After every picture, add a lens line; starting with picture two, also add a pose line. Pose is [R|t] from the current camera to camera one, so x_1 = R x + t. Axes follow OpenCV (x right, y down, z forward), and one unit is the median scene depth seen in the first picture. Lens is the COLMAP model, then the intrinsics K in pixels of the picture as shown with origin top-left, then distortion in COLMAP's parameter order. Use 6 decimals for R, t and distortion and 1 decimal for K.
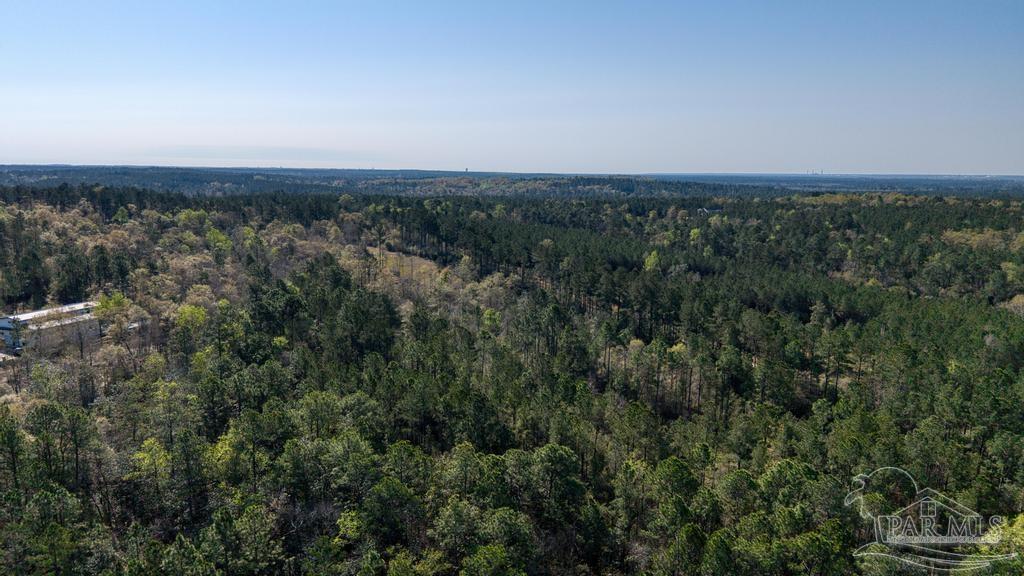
lens RADIAL K [[683.9, 0, 510.4], [0, 683.9, 289.0], [0, 0, 1]] dist [0.010807, -0.020187]
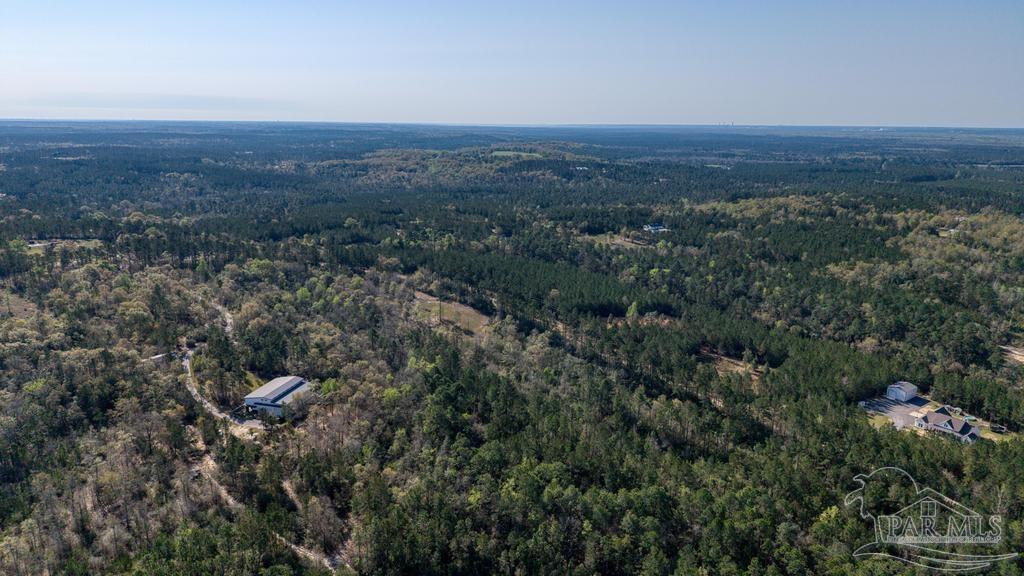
lens RADIAL K [[683.9, 0, 513.6], [0, 683.9, 287.2], [0, 0, 1]] dist [0.010807, -0.020187]
pose [[0.992712, -0.024075, 0.118081, -0.235436], [0.015877, 0.997429, 0.069885, -0.216830], [-0.119460, -0.067501, 0.990542, -0.428245]]
